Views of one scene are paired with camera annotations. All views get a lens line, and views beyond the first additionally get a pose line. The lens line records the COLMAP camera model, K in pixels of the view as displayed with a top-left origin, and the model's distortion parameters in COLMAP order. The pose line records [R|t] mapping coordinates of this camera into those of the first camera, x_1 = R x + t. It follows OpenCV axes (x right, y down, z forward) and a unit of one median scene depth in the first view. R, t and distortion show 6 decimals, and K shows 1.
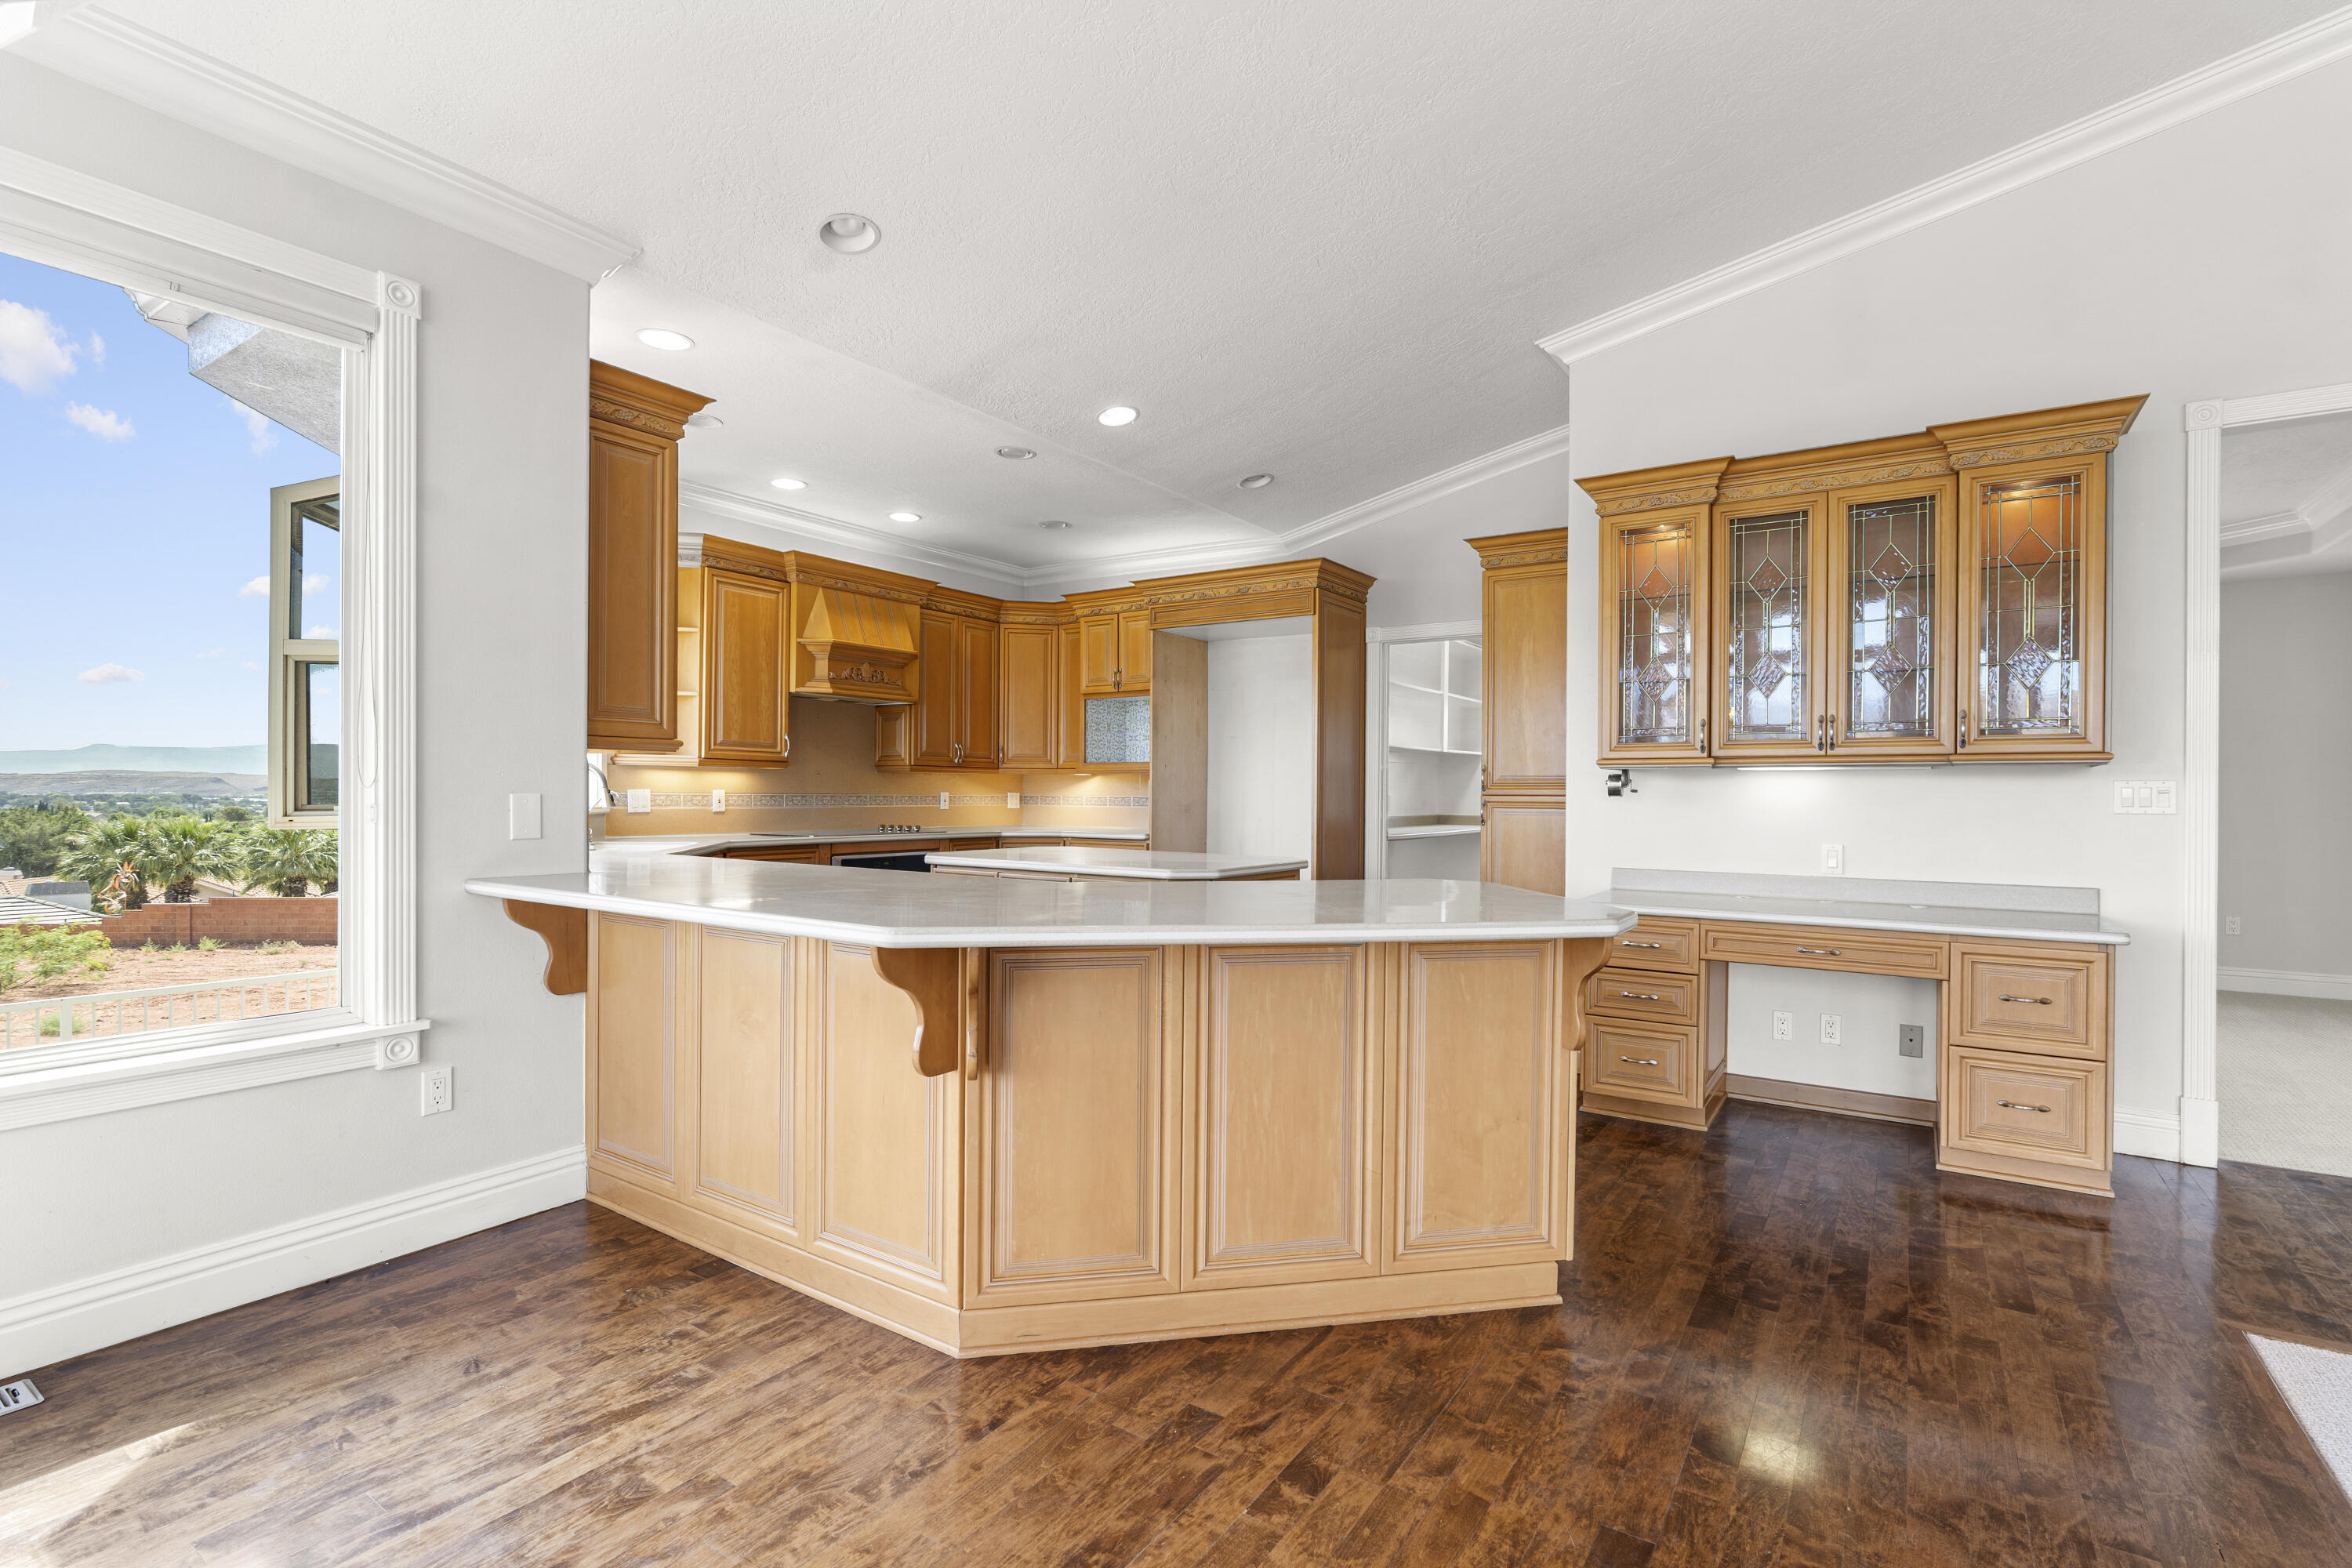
lens RADIAL K [[1072.7, 0, 1247.5], [0, 1072.7, 793.2], [0, 0, 1]] dist [-0.012821, 0.004063]
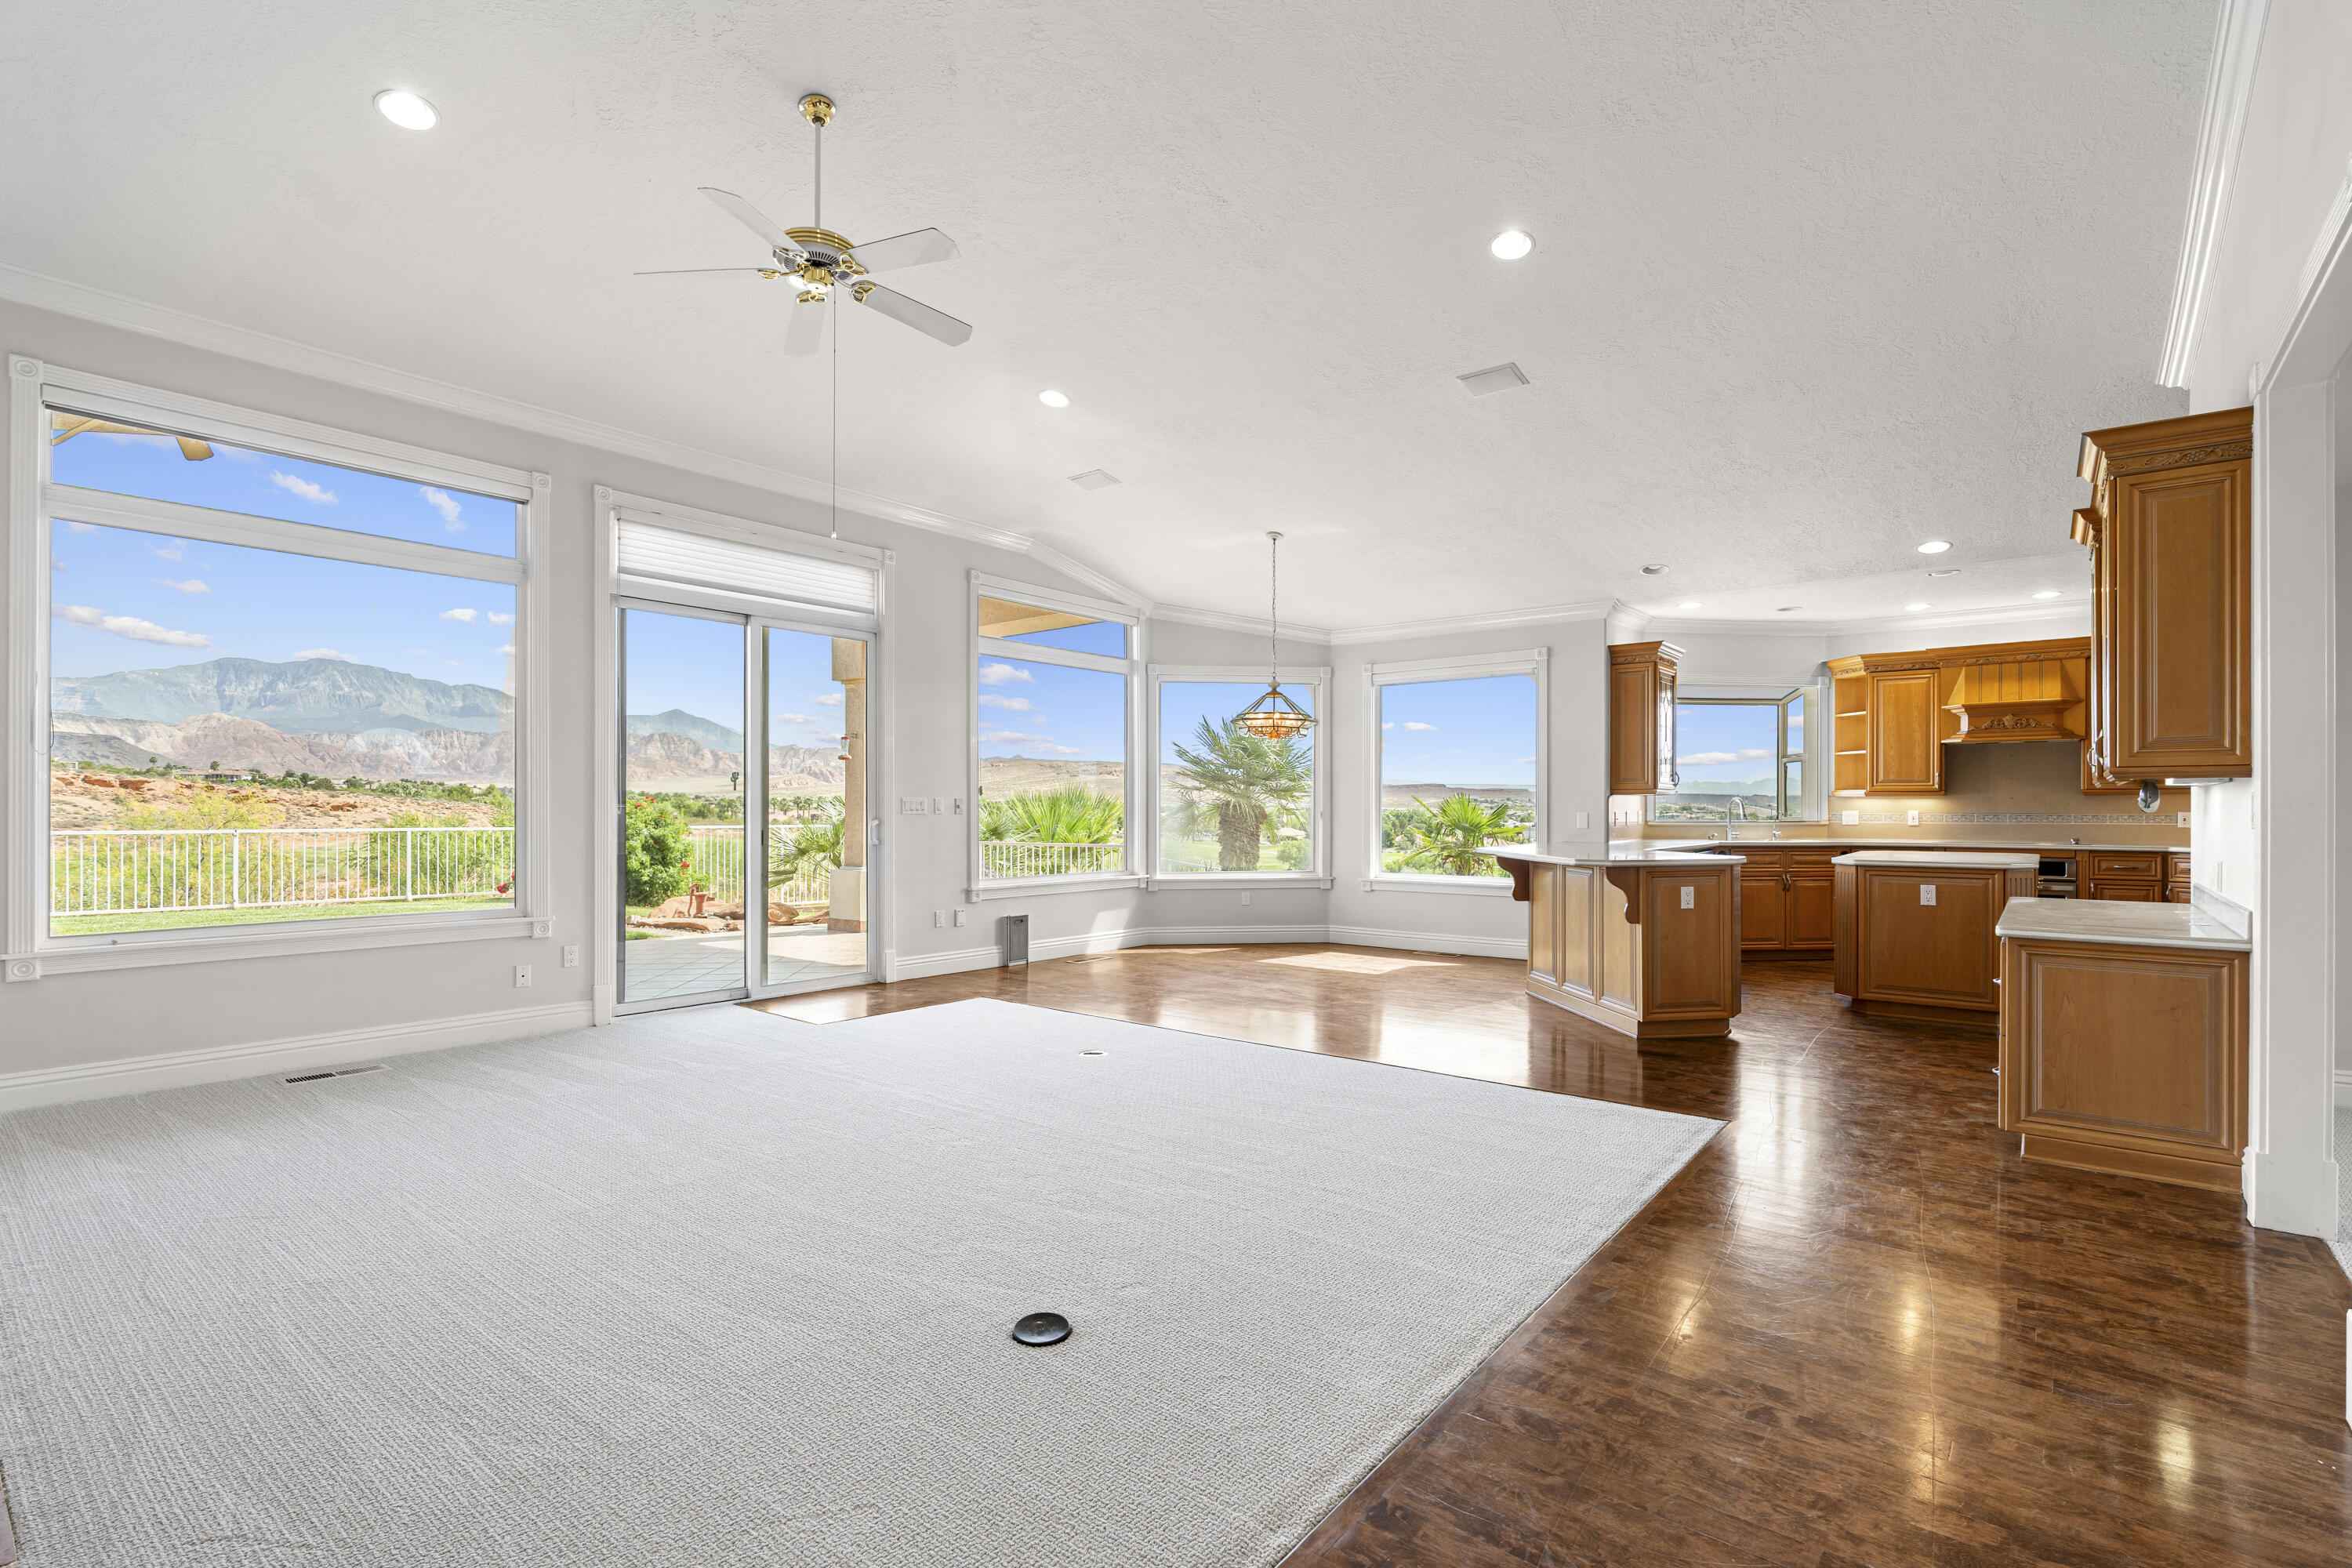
lens RADIAL K [[1072.7, 0, 1189.8], [0, 1072.7, 814.0], [0, 0, 1]] dist [-0.012821, 0.004063]
pose [[-0.118626, 0.002356, -0.992936, 2.449028], [-0.001866, 0.999995, 0.002596, -0.001768], [0.992937, 0.002161, -0.118621, 0.349596]]
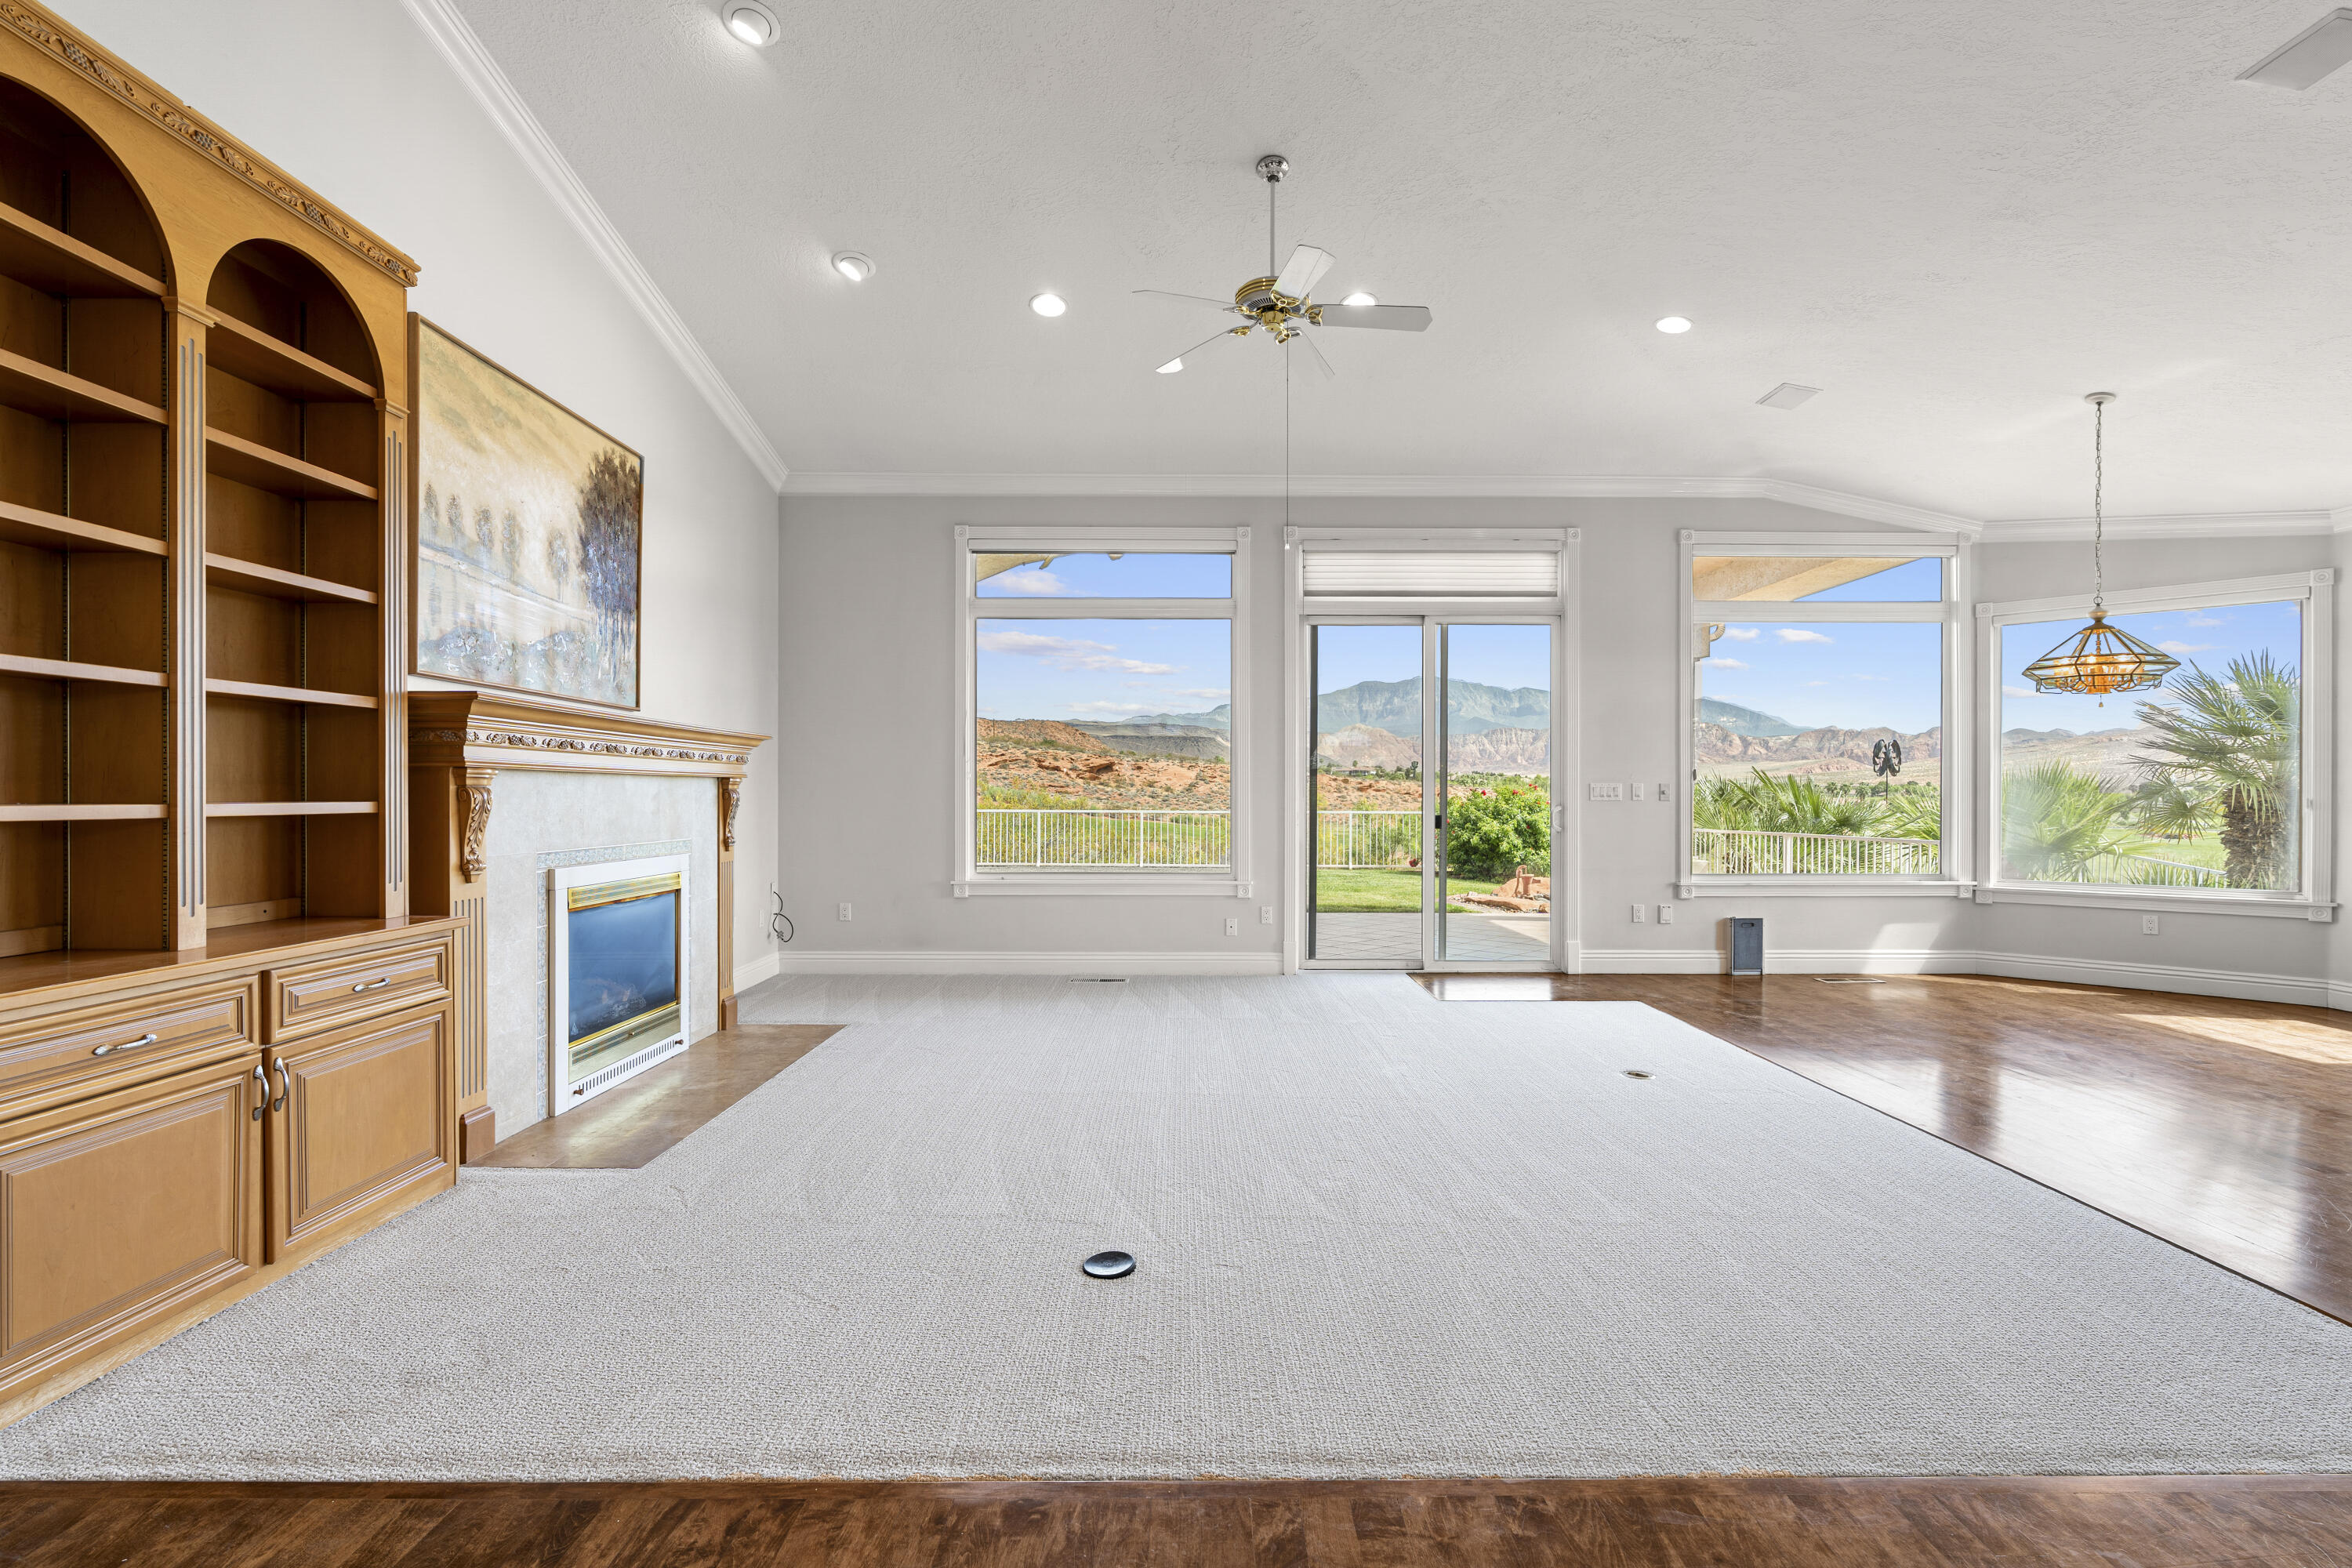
lens RADIAL K [[1072.7, 0, 1194.7], [0, 1072.7, 803.1], [0, 0, 1]] dist [-0.012821, 0.004063]
pose [[-0.844603, 0.000921, -0.535393, 2.035830], [-0.003025, 0.999974, 0.006492, -0.000362], [0.535385, 0.007103, -0.844578, 0.997362]]
